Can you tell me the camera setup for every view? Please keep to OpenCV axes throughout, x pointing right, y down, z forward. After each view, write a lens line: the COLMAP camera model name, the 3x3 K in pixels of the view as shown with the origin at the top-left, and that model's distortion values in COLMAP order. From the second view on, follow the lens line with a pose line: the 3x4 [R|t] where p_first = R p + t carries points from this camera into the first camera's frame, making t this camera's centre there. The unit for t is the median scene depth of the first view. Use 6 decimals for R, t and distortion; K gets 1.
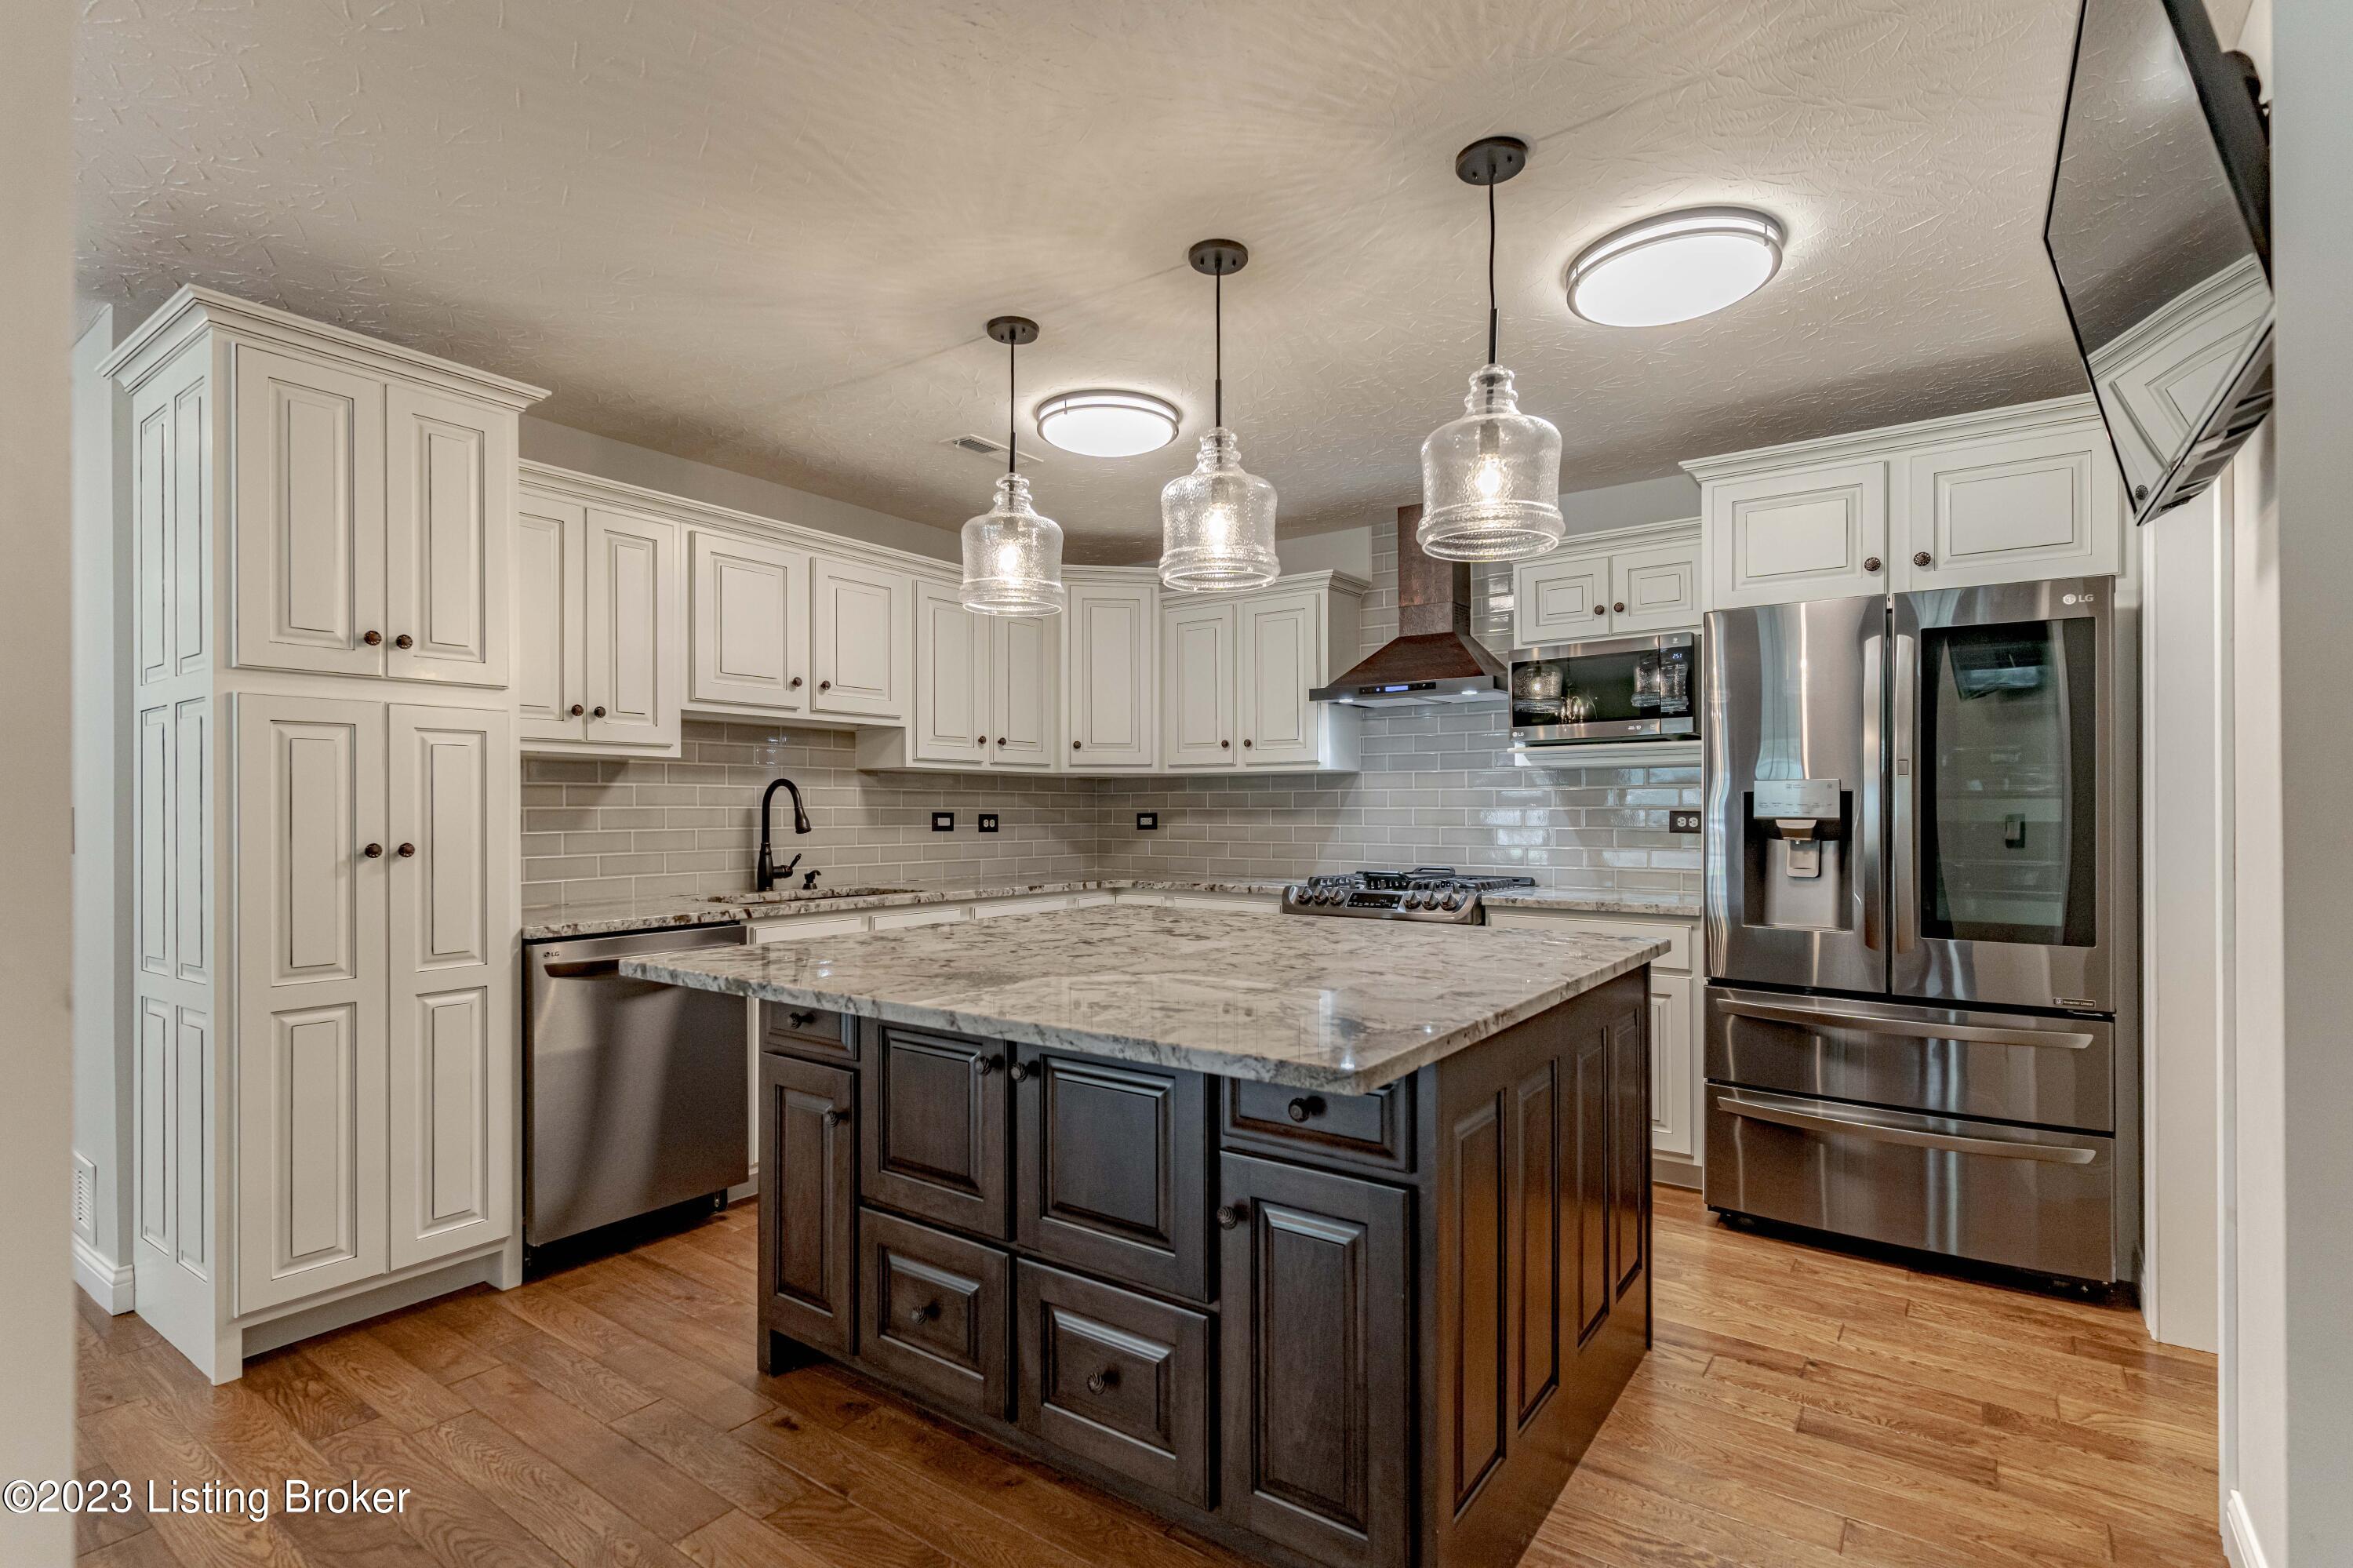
lens RADIAL K [[1124.3, 0, 1173.8], [0, 1124.3, 806.5], [0, 0, 1]] dist [0.000654, -0.000003]
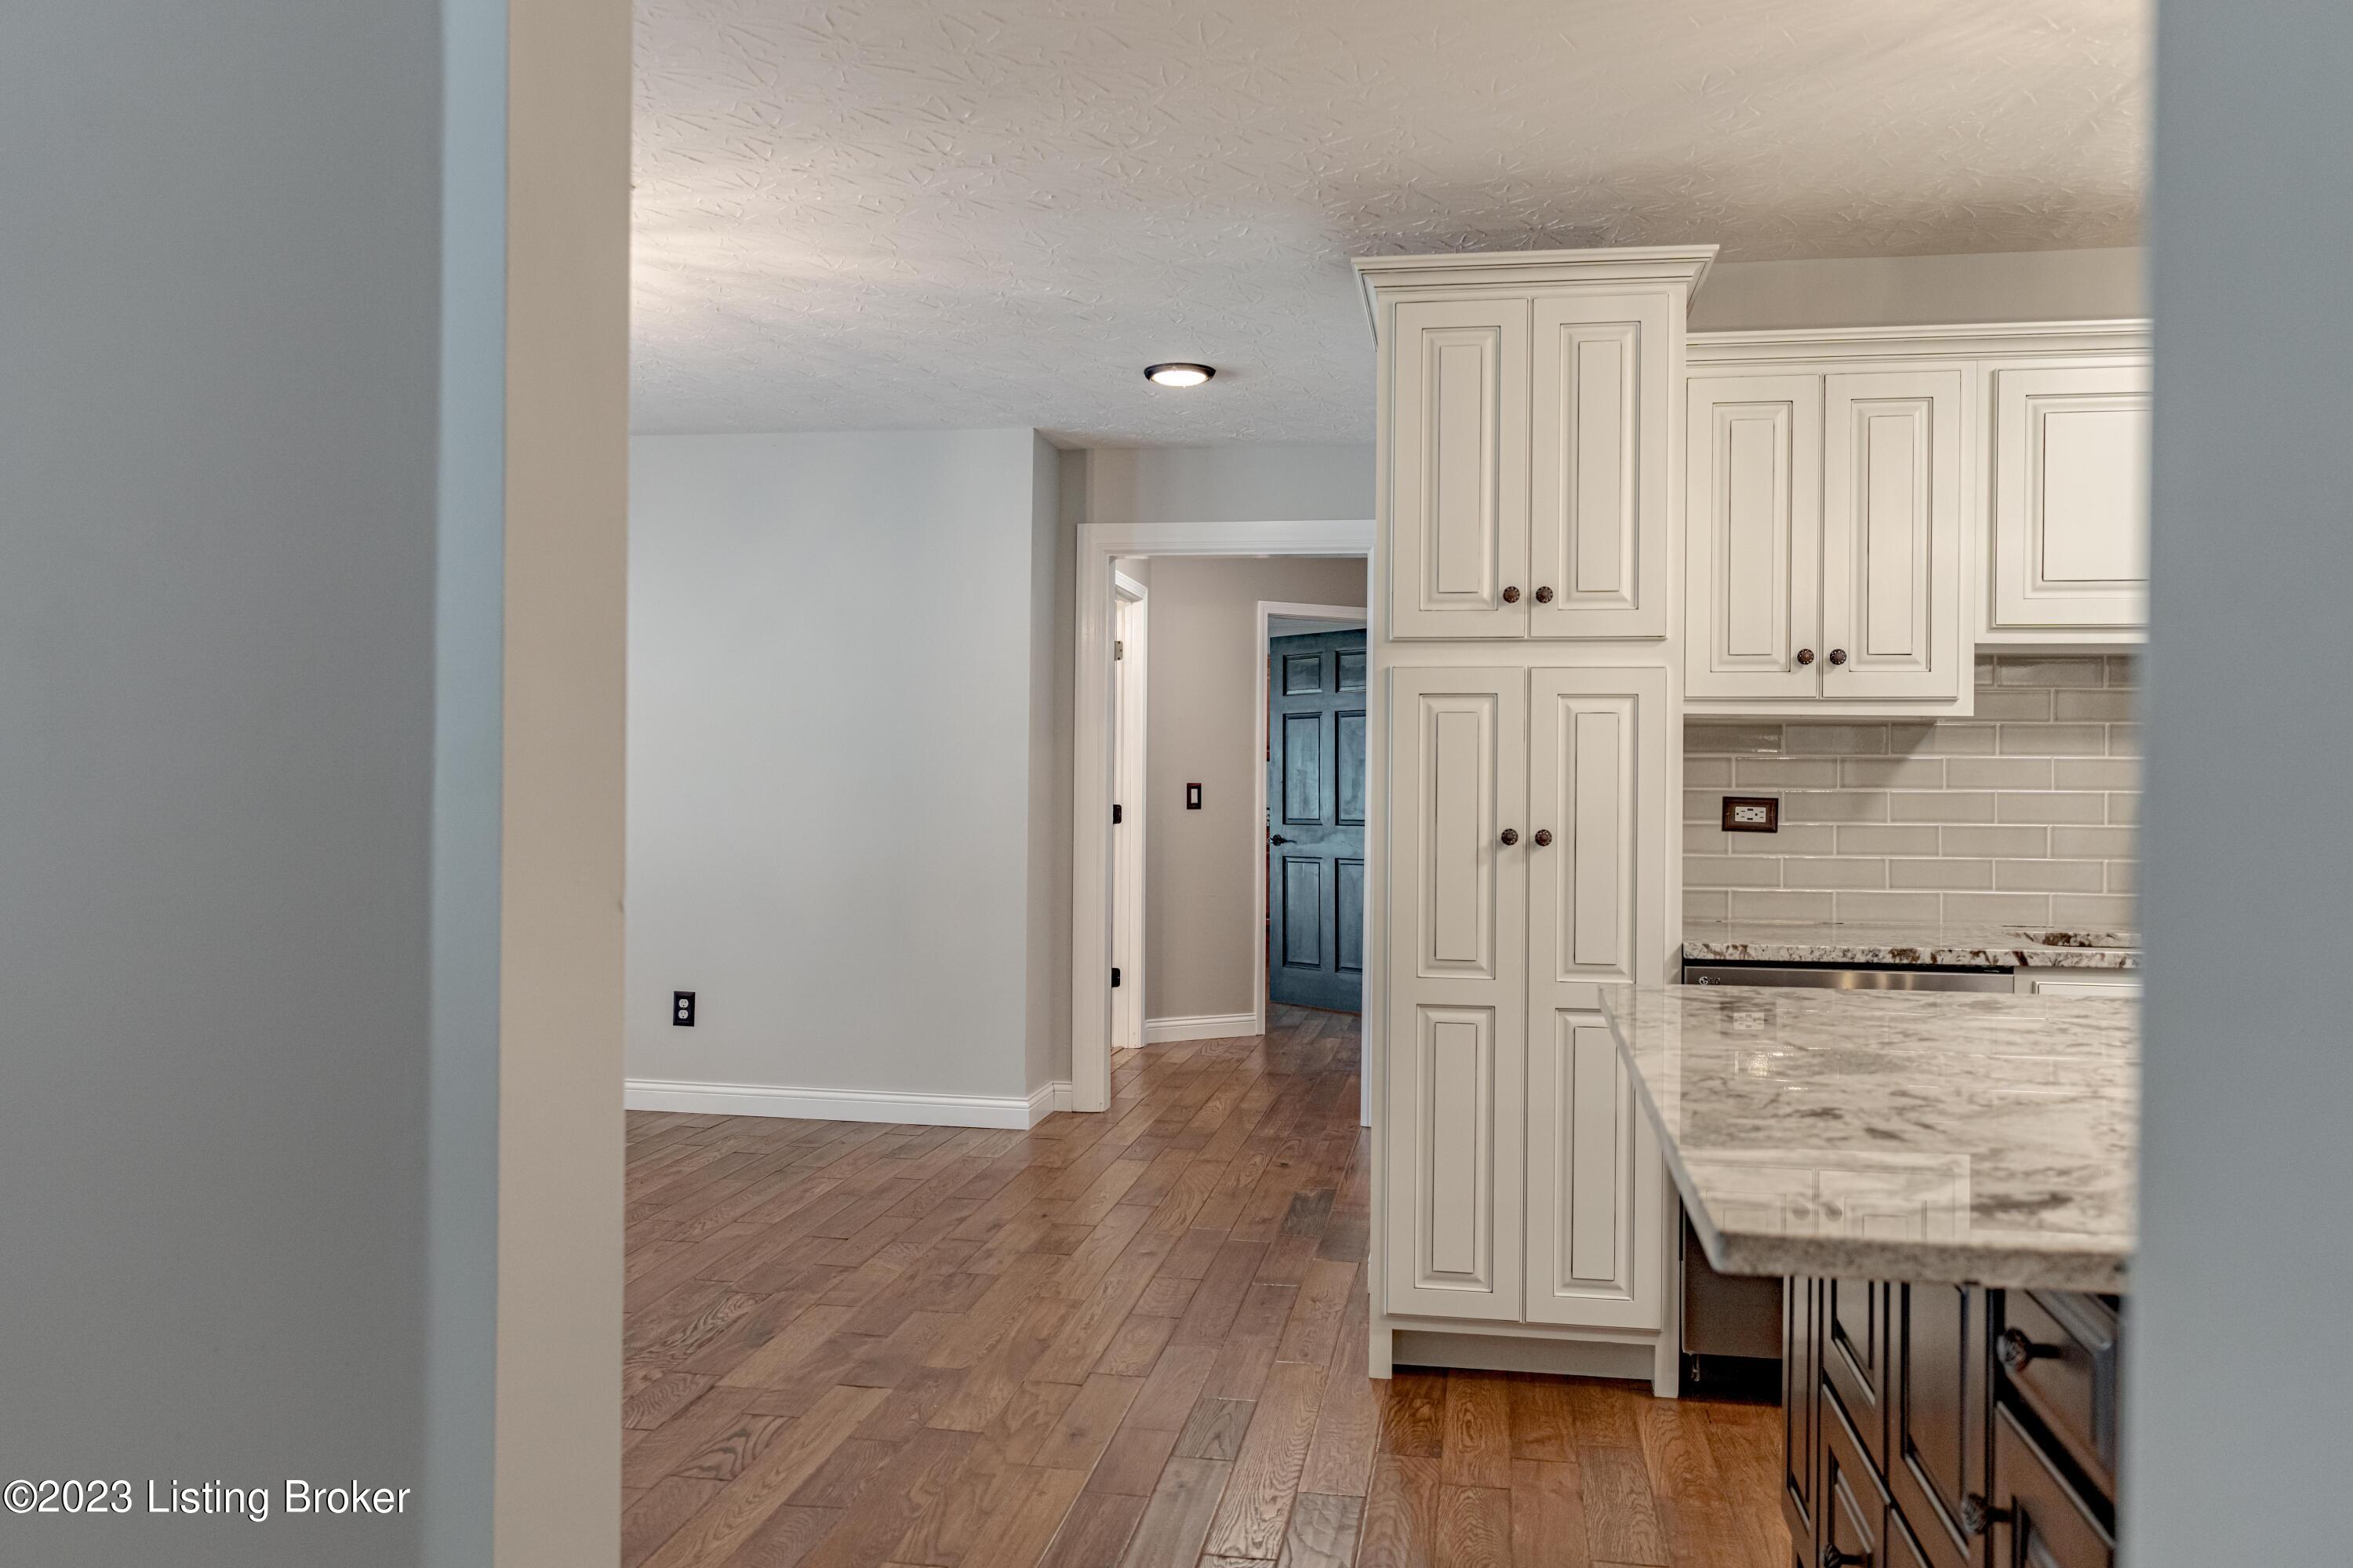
lens RADIAL K [[1864.3, 0, 1171.9], [0, 1864.3, 798.6], [0, 0, 1]] dist [0.009770, 0.000099]
pose [[0.435070, 0.017621, -0.900224, 0.385462], [-0.007131, 0.999845, 0.016124, -0.009948], [0.900368, -0.000596, 0.435128, 0.102321]]
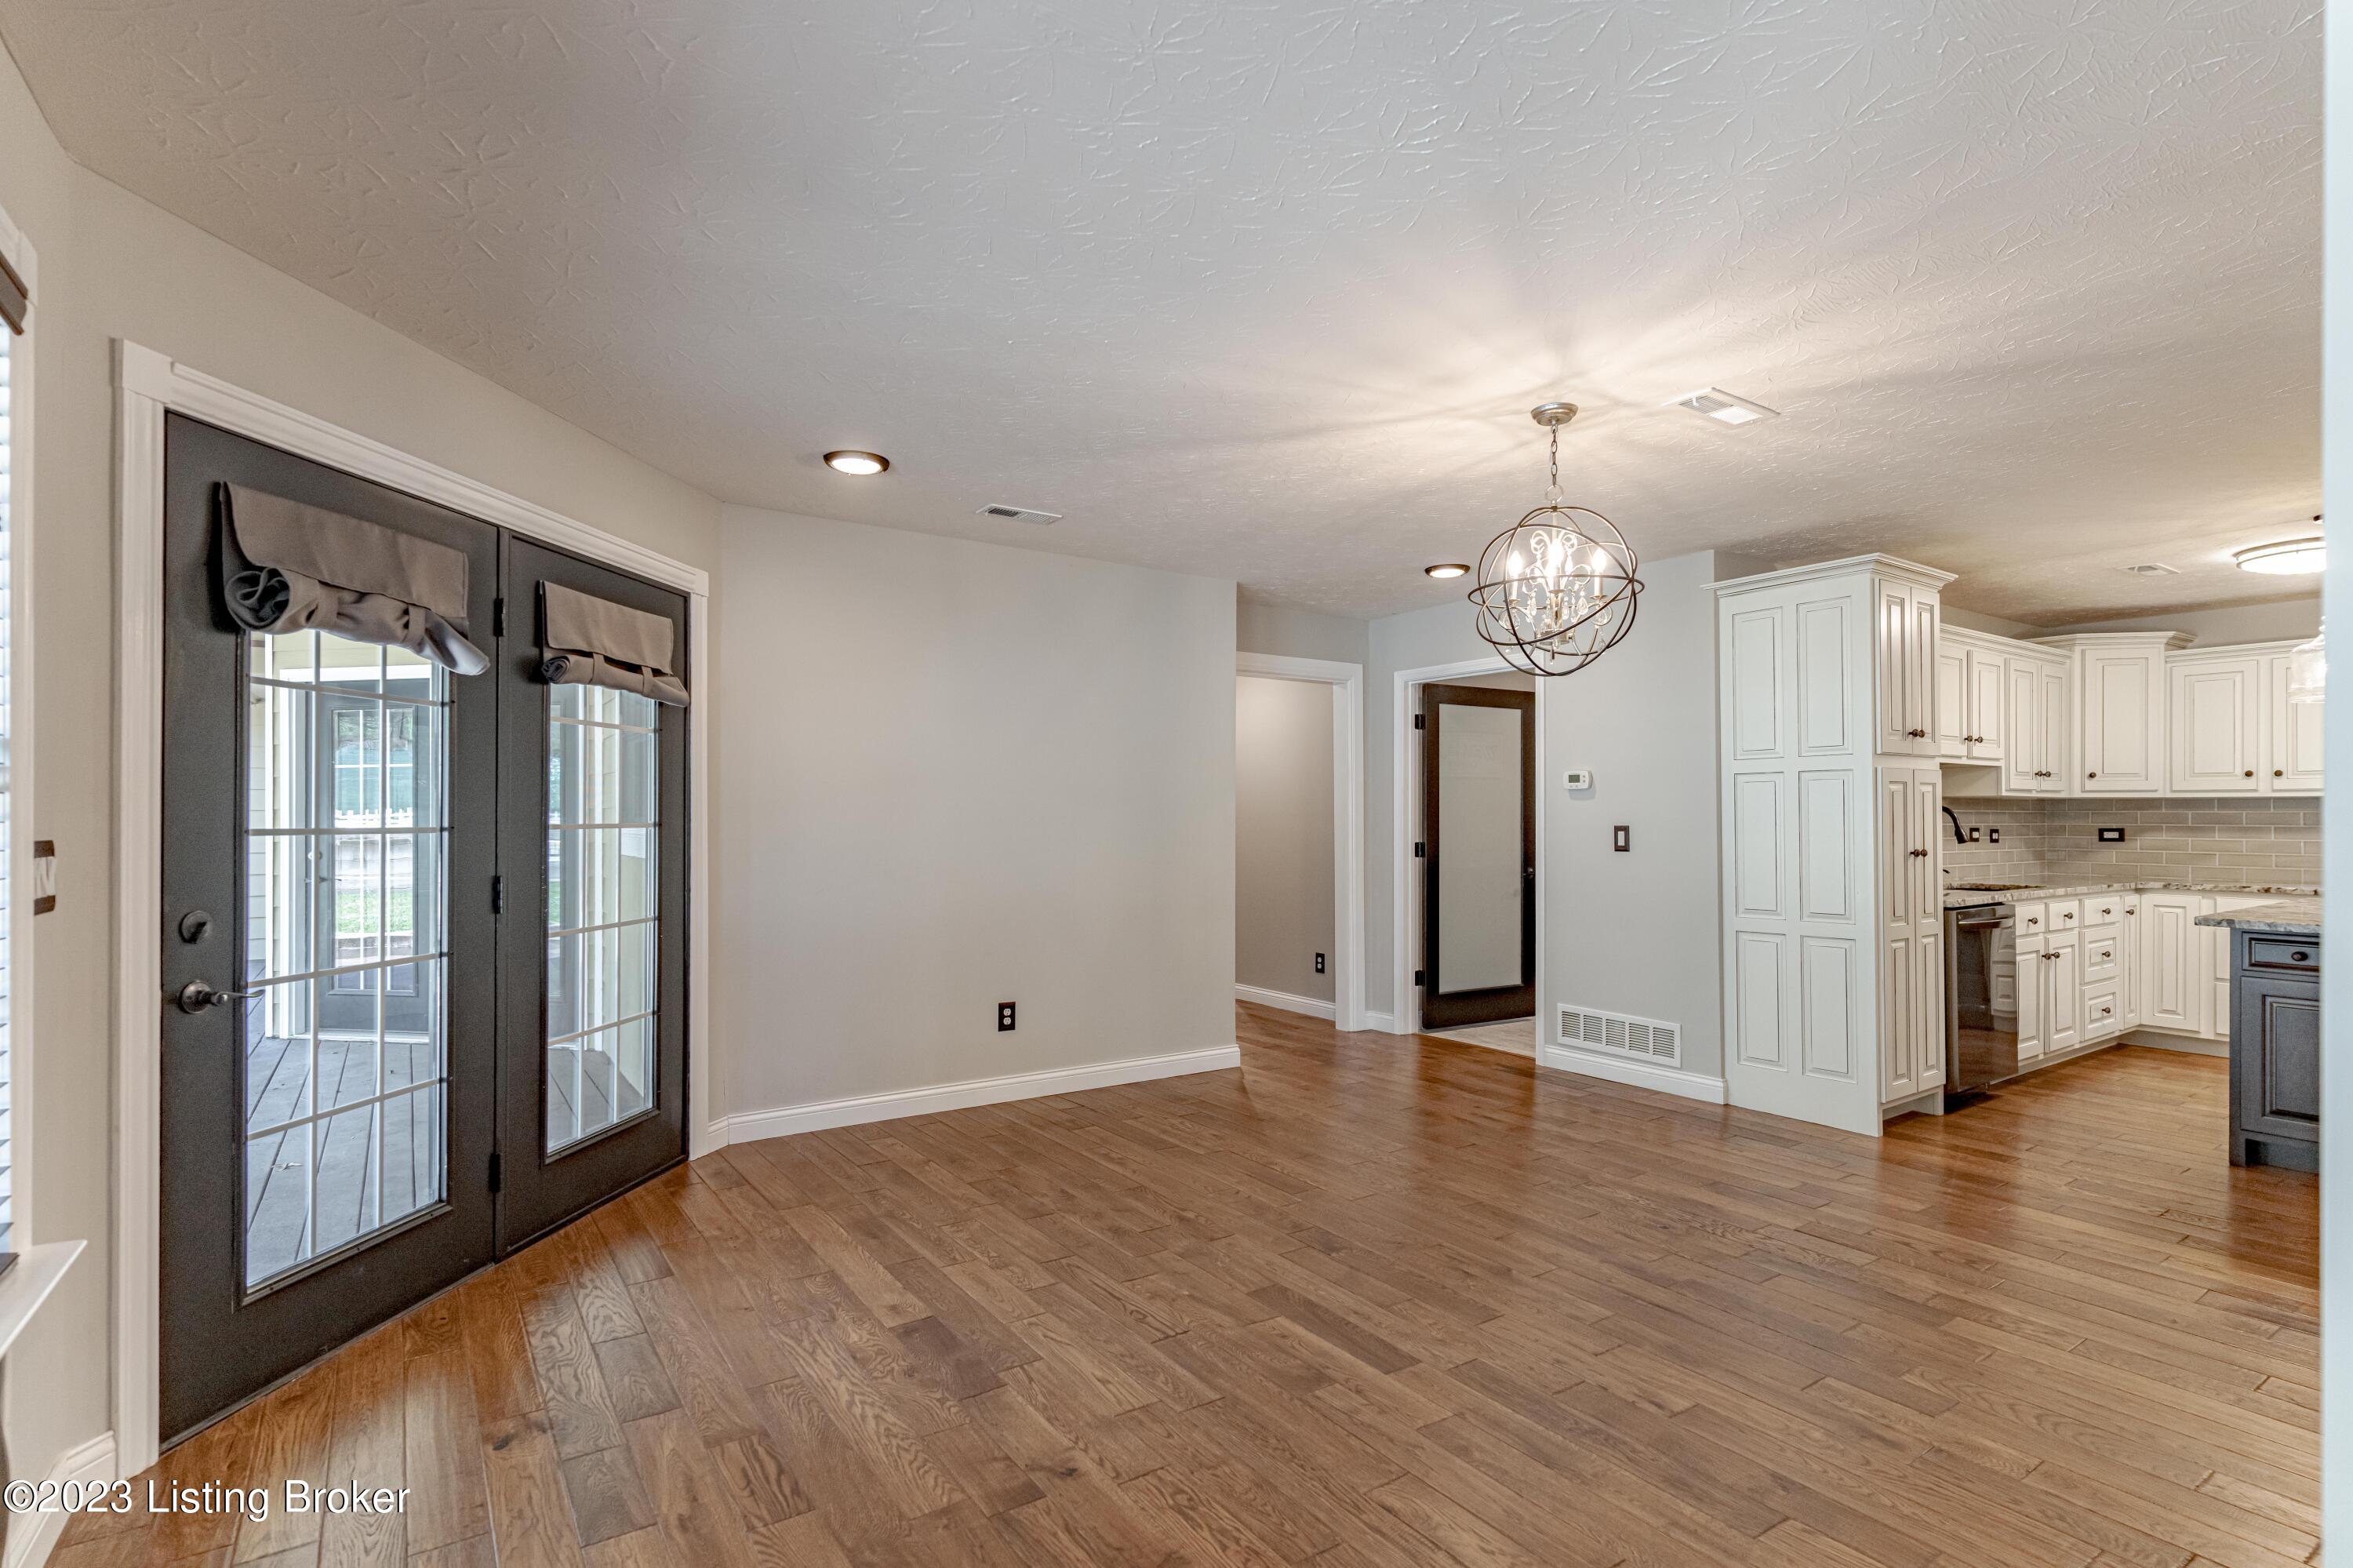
lens RADIAL K [[1135.4, 0, 1180.3], [0, 1135.4, 815.0], [0, 0, 1]] dist [0.002834, 0.000759]
pose [[0.941309, 0.002867, -0.337535, -0.958118], [-0.001365, 0.999988, 0.004687, -0.022106], [0.337545, -0.003952, 0.941301, -0.858374]]
